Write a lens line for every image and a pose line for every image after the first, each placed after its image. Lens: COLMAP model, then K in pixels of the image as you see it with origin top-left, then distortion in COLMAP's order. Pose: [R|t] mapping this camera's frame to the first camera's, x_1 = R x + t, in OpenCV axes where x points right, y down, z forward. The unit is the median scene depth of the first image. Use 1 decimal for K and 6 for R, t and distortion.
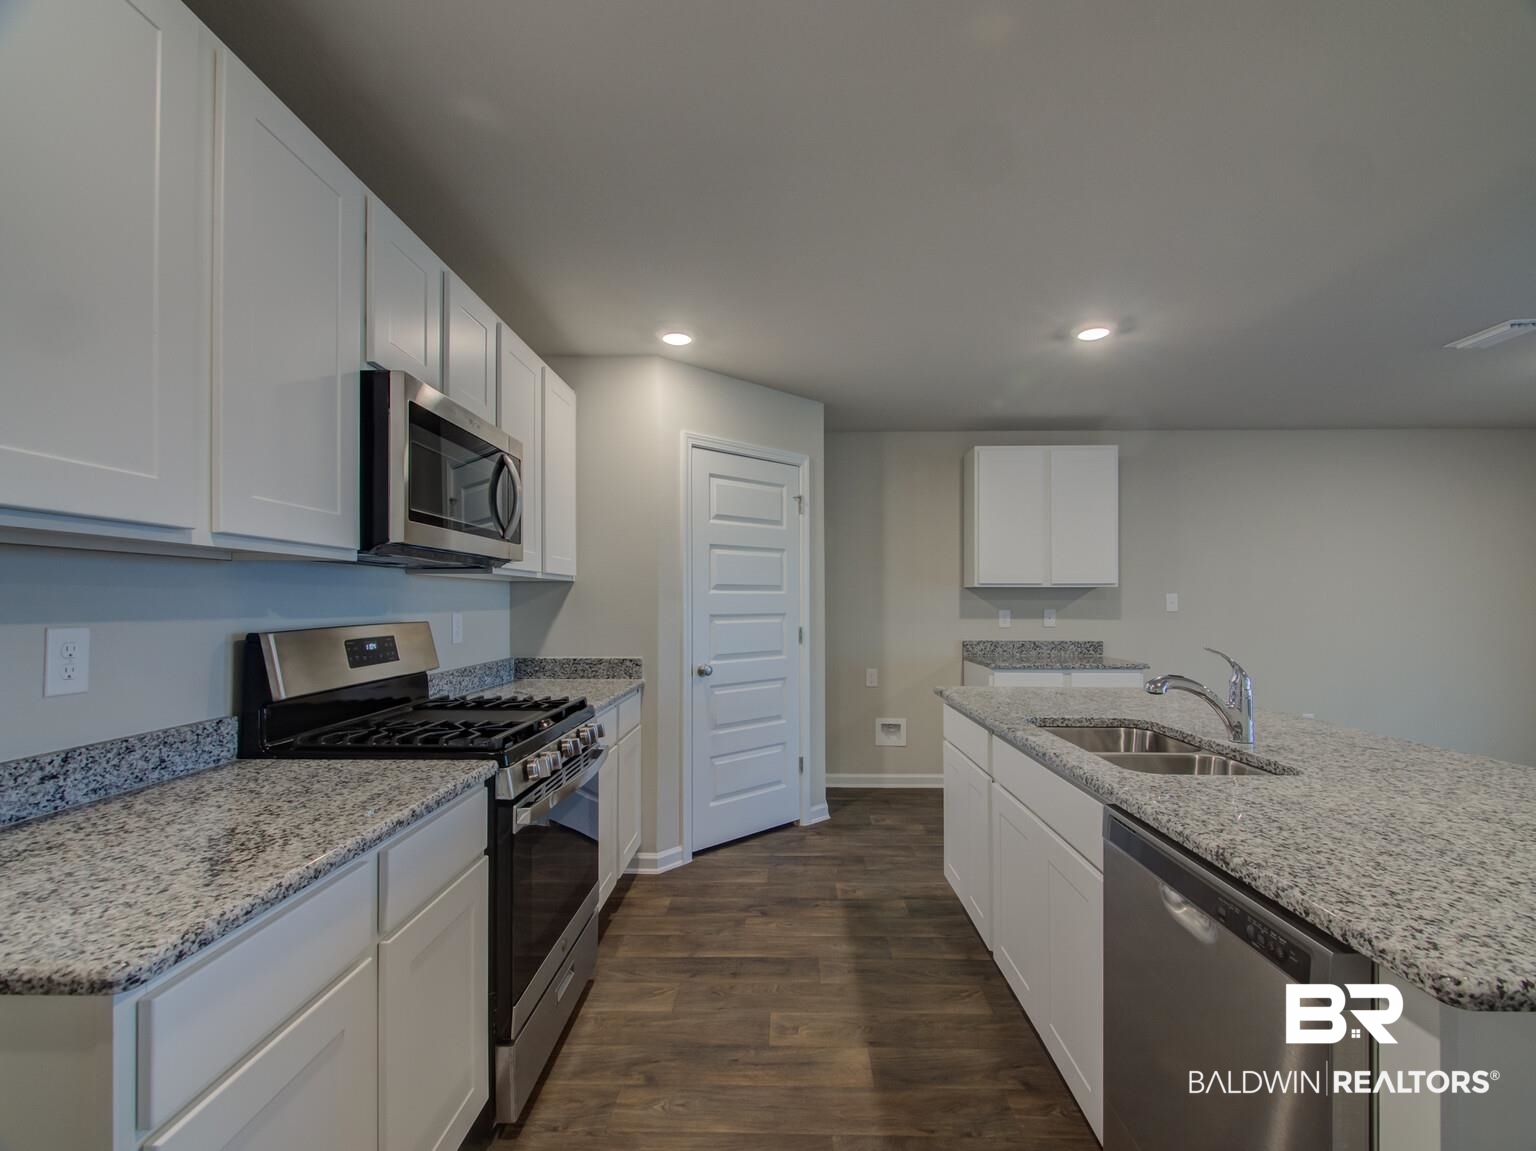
lens RADIAL K [[701.2, 0, 772.6], [0, 701.2, 589.0], [0, 0, 1]] dist [0.011151, -0.005920]
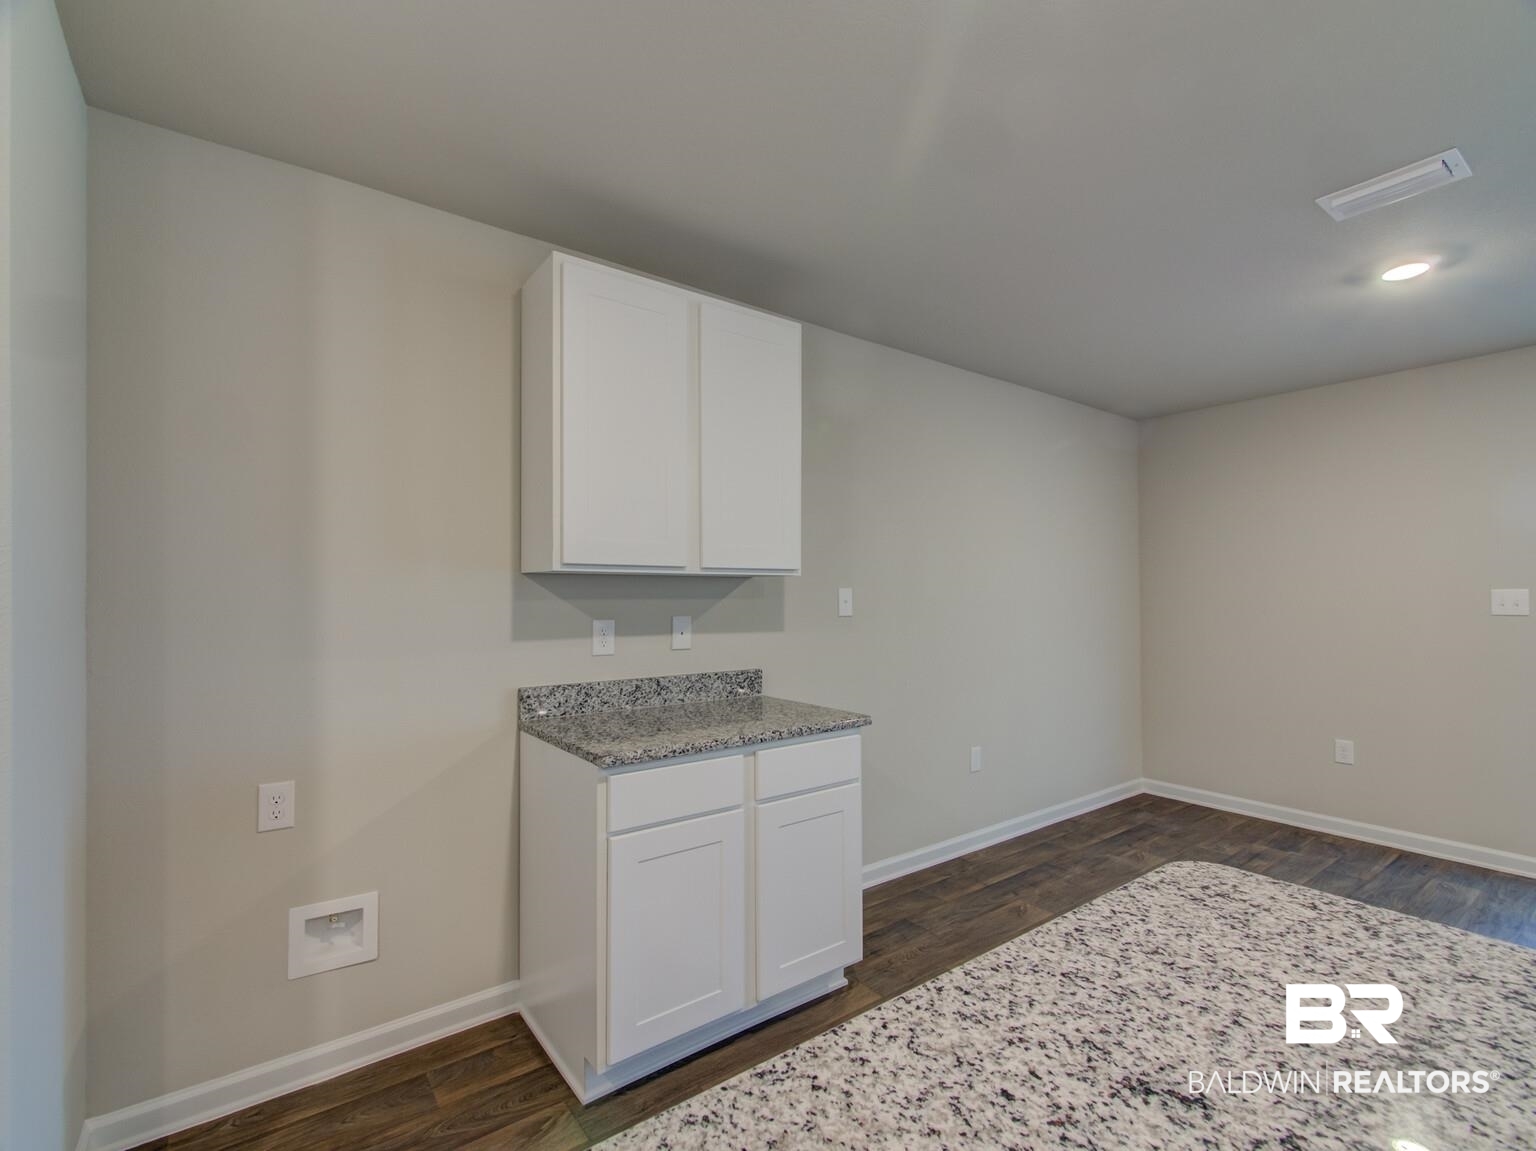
lens RADIAL K [[706.8, 0, 768.6], [0, 706.8, 584.1], [0, 0, 1]] dist [0.022599, -0.014981]
pose [[0.788338, 0.005308, 0.615220, 0.155703], [-0.007081, 0.999975, 0.000446, 0.004986], [-0.615202, -0.004708, 0.788355, 0.730363]]
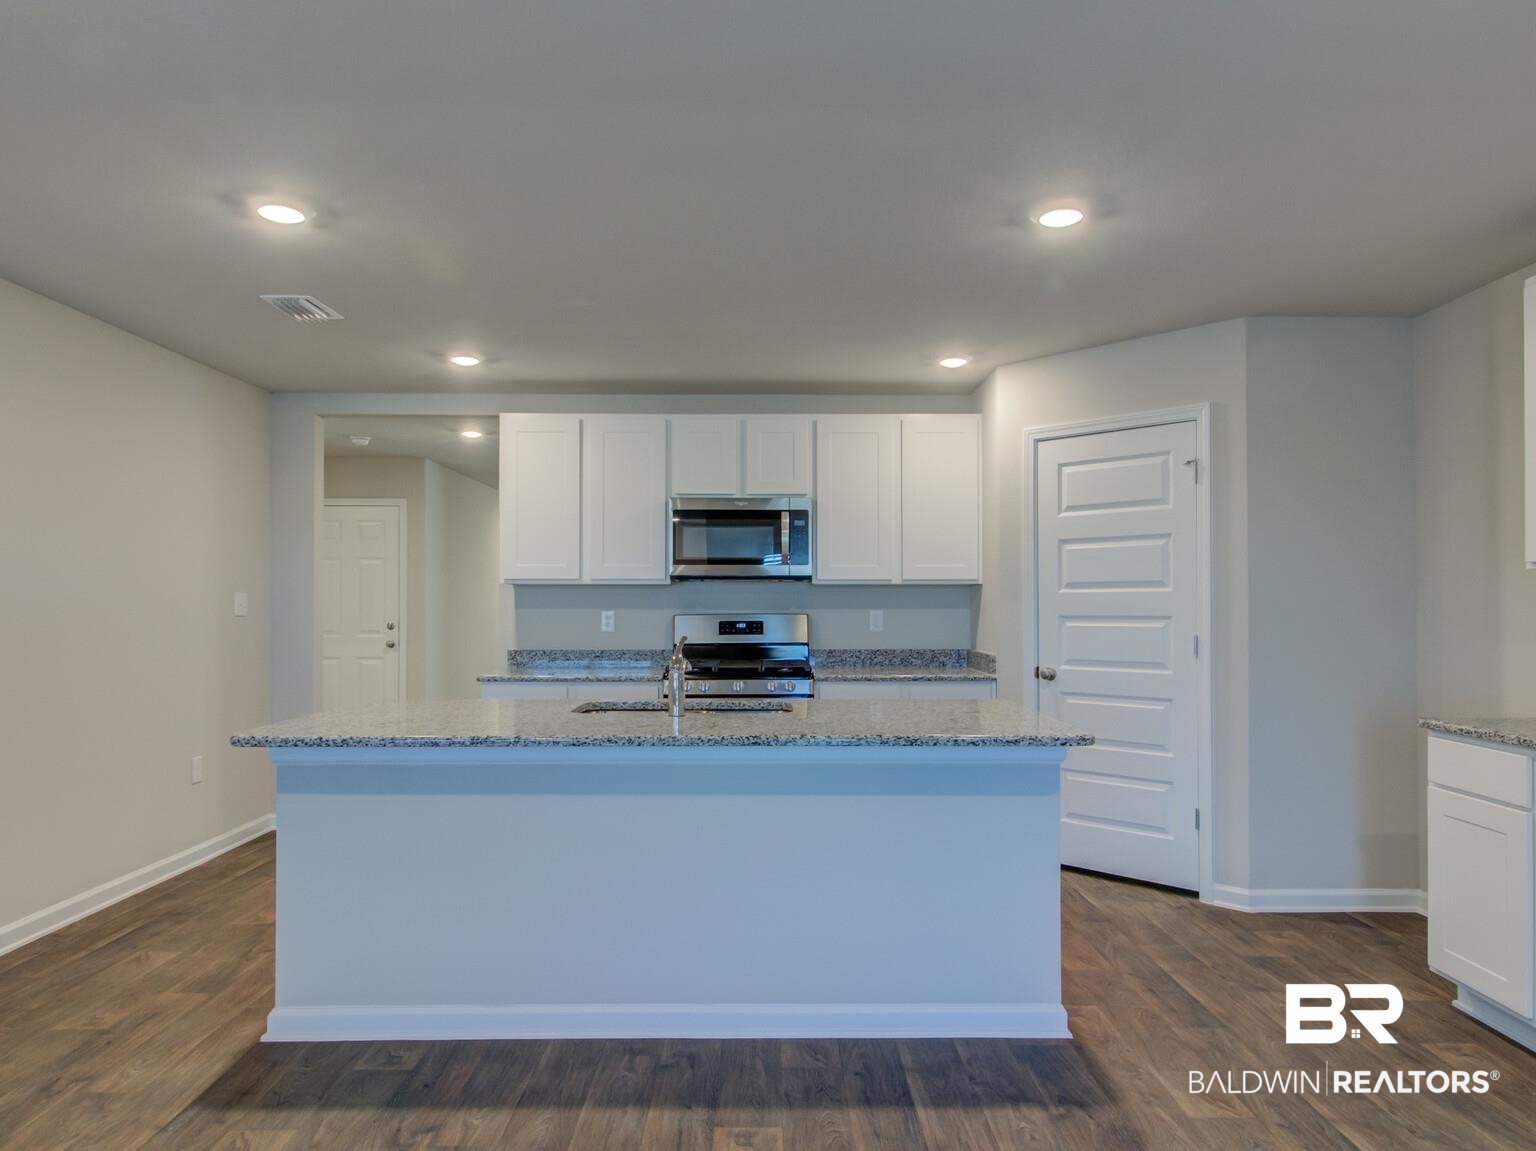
lens RADIAL K [[1011.2, 0, 762.0], [0, 1011.2, 595.5], [0, 0, 1]] dist [0.016030, -0.001656]
pose [[0.022382, -0.008792, -0.999711, 1.267052], [0.017498, 0.999812, -0.008402, 0.014575], [0.999596, -0.017305, 0.022532, 0.584229]]
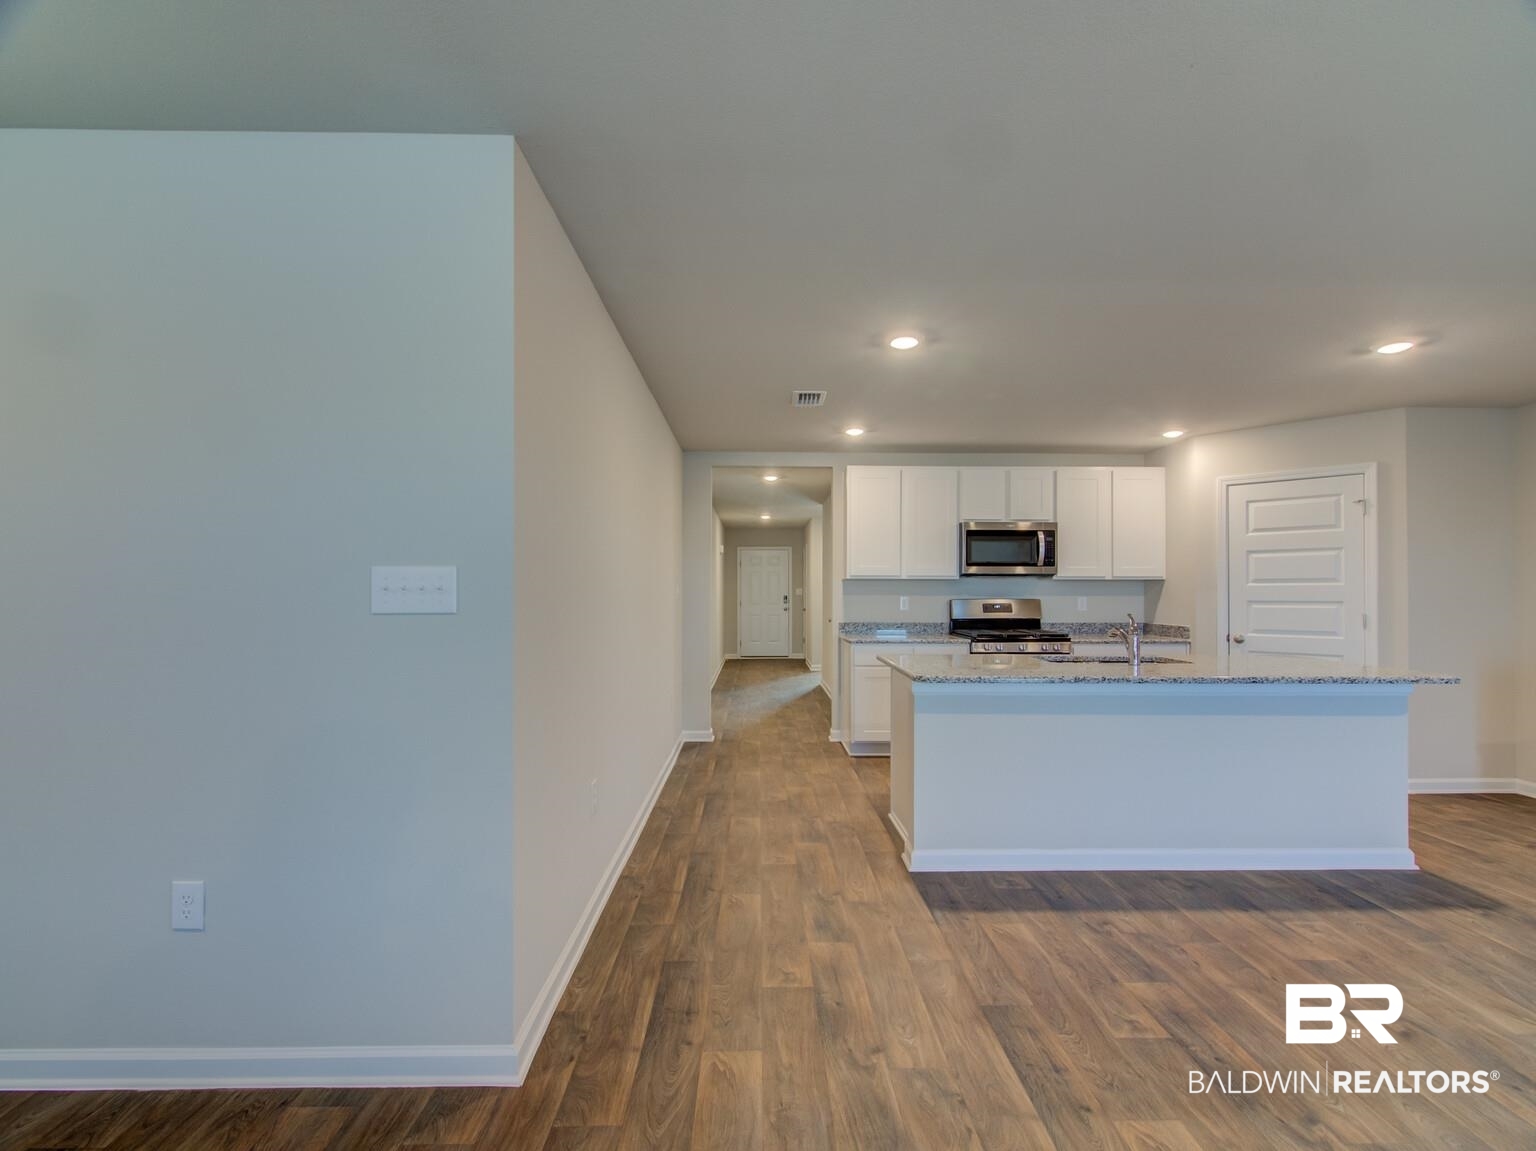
lens RADIAL K [[701.2, 0, 772.6], [0, 701.2, 589.0], [0, 0, 1]] dist [0.011151, -0.005920]
pose [[0.040442, -0.004277, -0.999173, 1.314438], [0.014776, 0.999884, -0.003682, 0.004219], [0.999073, -0.014615, 0.040500, -0.016021]]
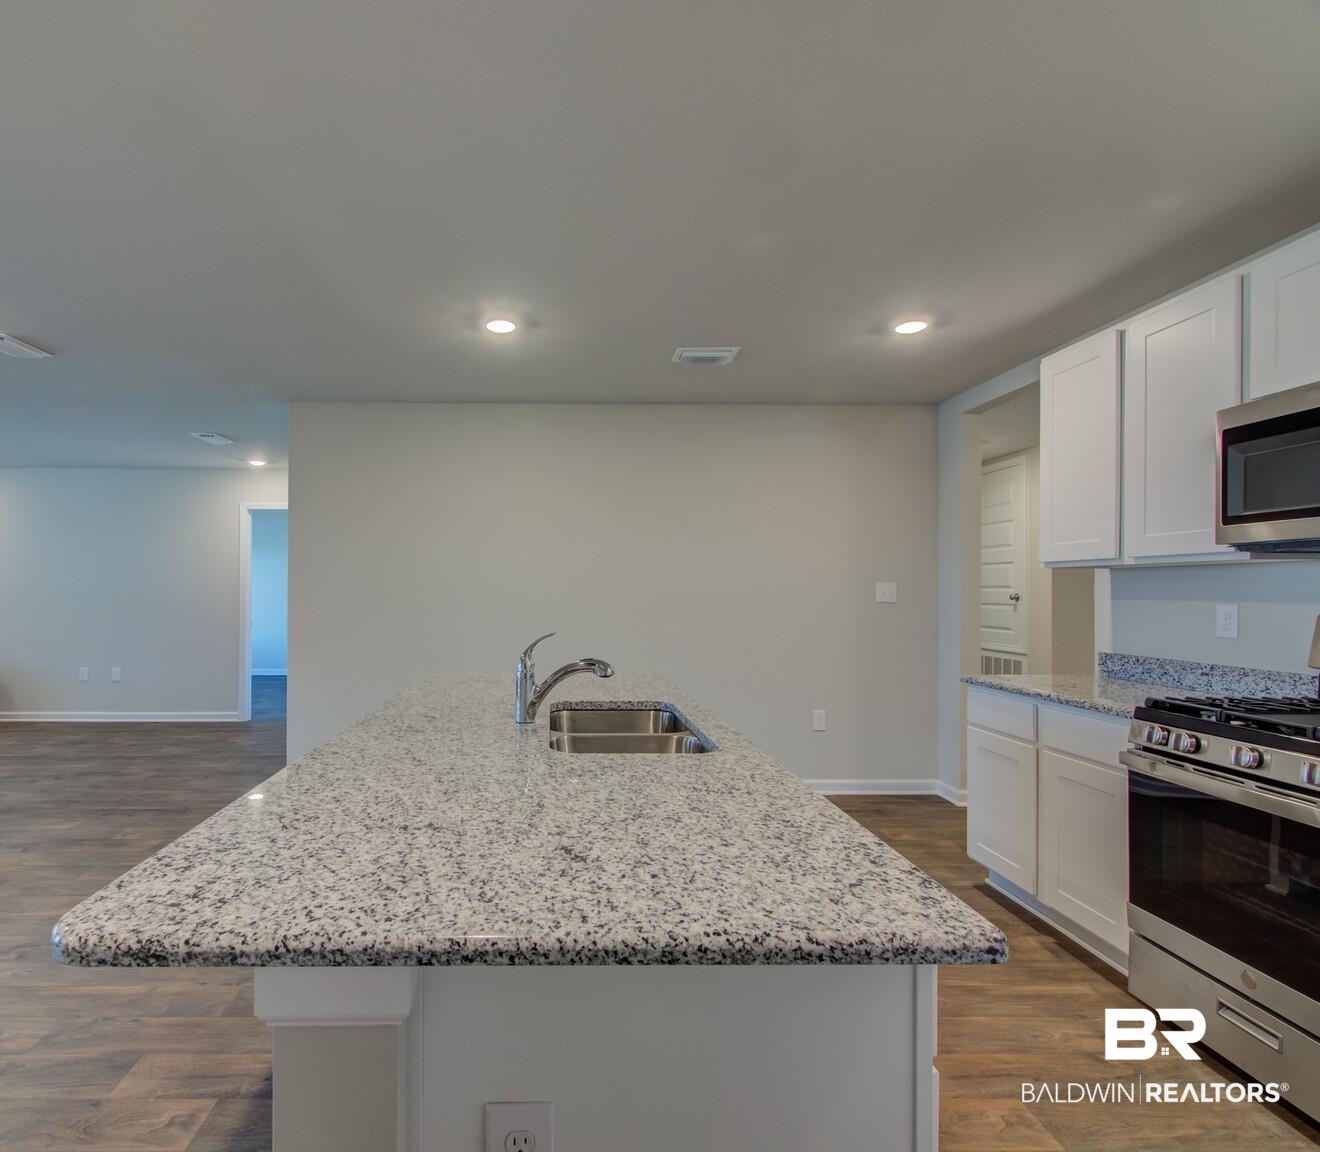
lens RADIAL K [[703.8, 0, 563.4], [0, 703.8, 596.0], [0, 0, 1]] dist [-0.000475, -0.000587]
pose [[-0.999376, -0.003544, -0.035130, 0.336482], [-0.003205, 0.999948, -0.009698, 0.021995], [0.035163, -0.009580, -0.999336, 1.069599]]
